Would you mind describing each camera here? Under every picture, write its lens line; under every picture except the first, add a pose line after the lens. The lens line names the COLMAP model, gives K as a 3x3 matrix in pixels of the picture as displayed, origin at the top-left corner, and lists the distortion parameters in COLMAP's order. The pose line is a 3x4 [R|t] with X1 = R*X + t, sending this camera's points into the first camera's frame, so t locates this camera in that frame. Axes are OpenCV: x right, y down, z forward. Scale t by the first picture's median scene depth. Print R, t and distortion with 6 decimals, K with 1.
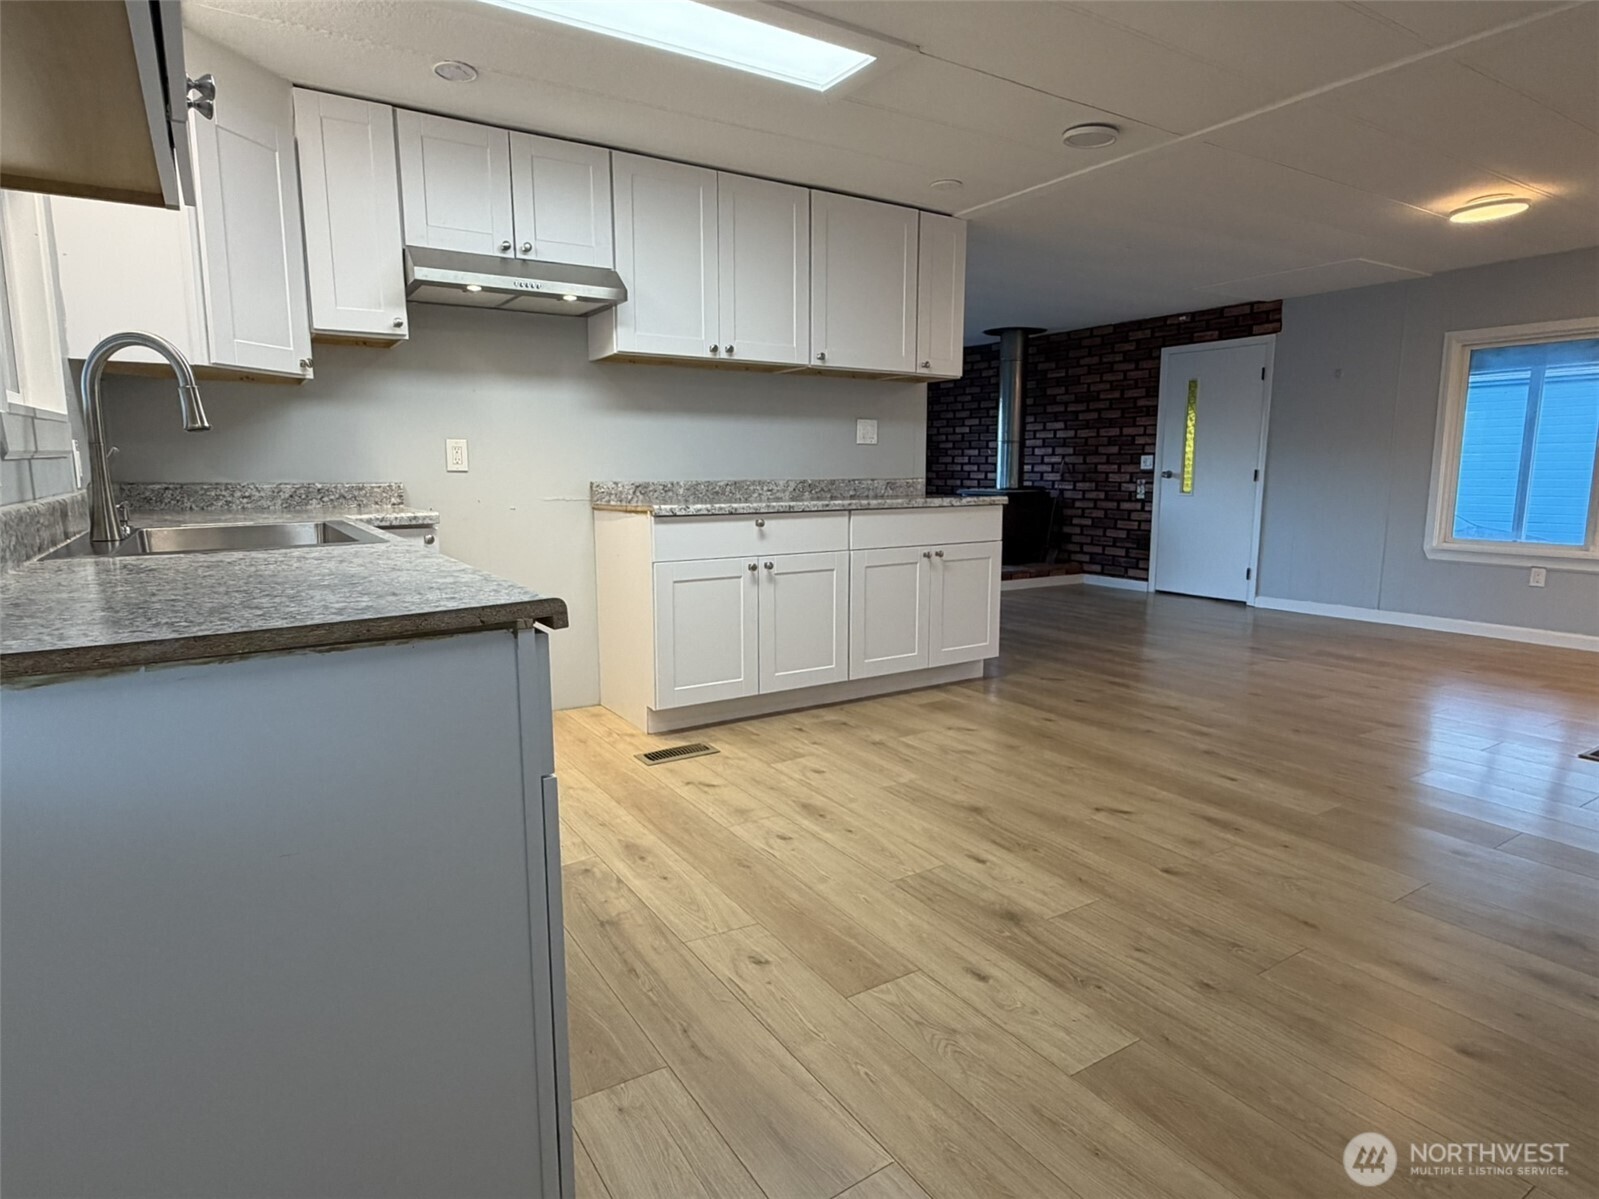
lens RADIAL K [[903.8, 0, 799.5], [0, 903.8, 599.5], [0, 0, 1]] dist [-0.000927, 0.000087]
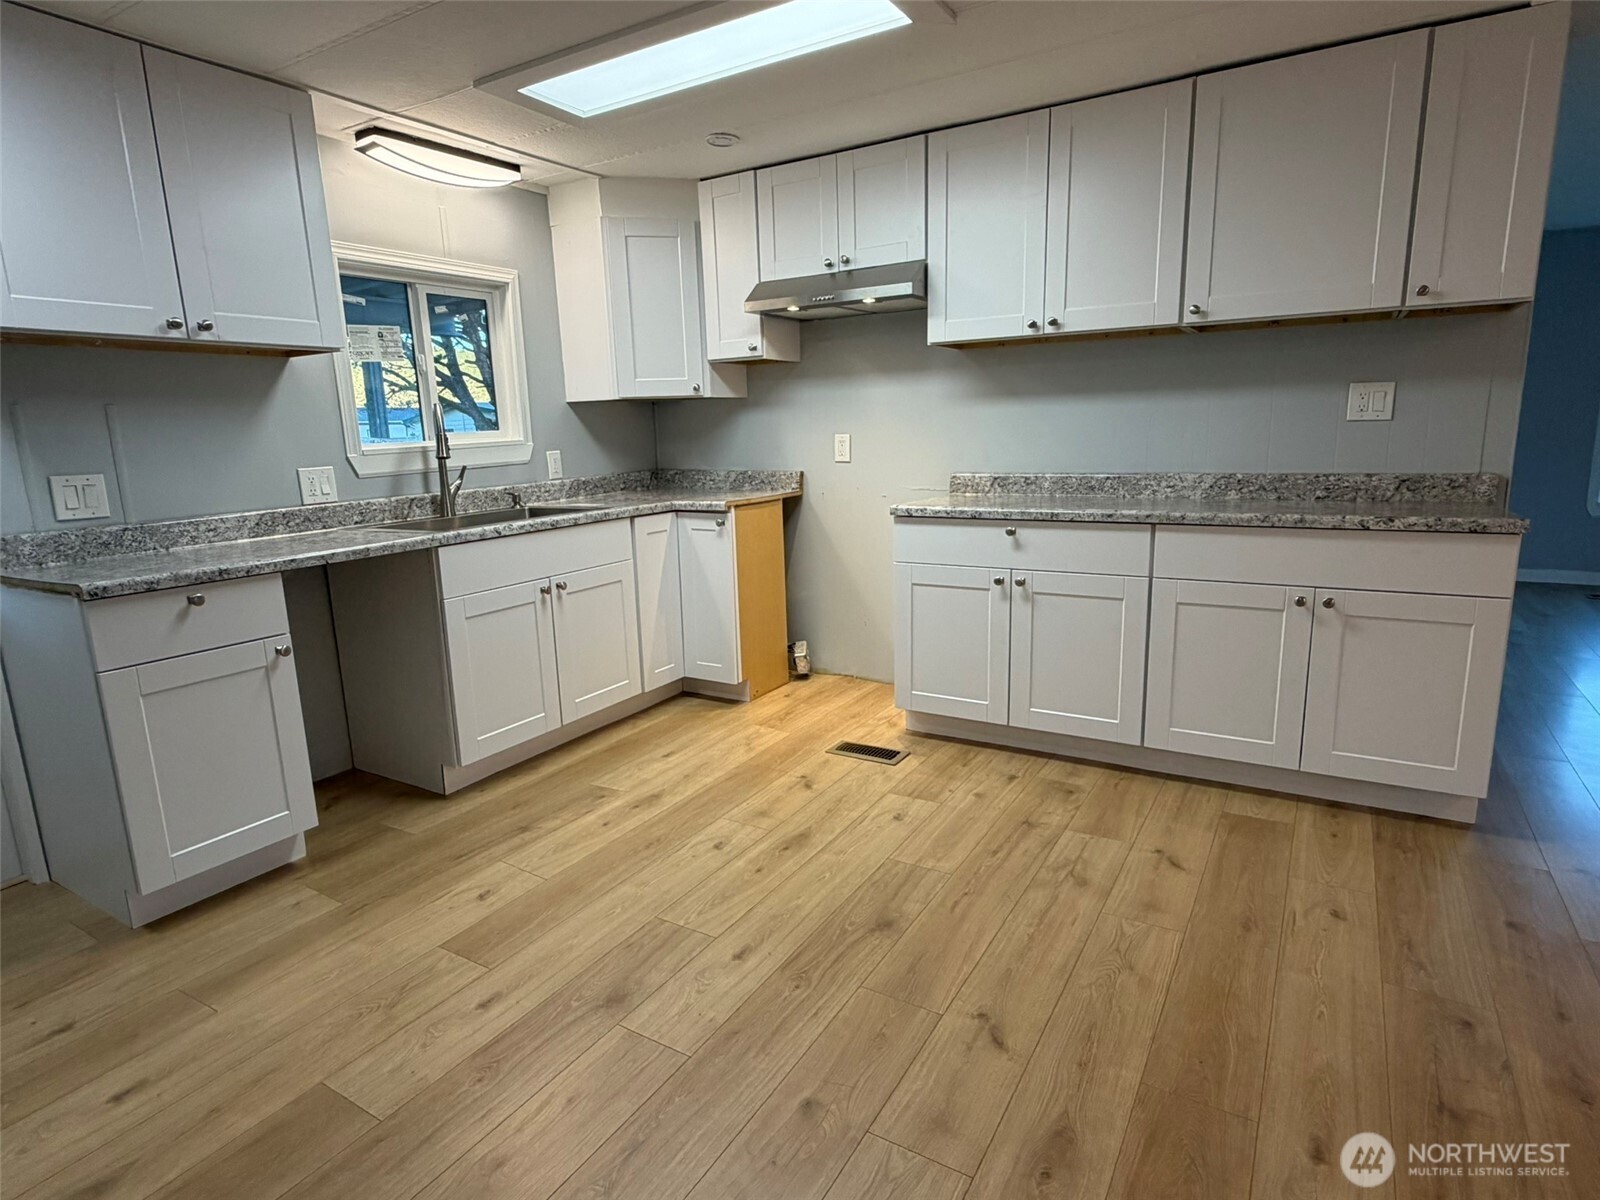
lens RADIAL K [[875.2, 0, 800.0], [0, 875.2, 600.0], [0, 0, 1]] dist [-0.001125, 0.000184]
pose [[0.438771, 0.165665, -0.883196, 0.660370], [-0.101936, 0.985691, 0.134249, -0.119725], [0.892799, 0.031125, 0.449379, 0.482578]]
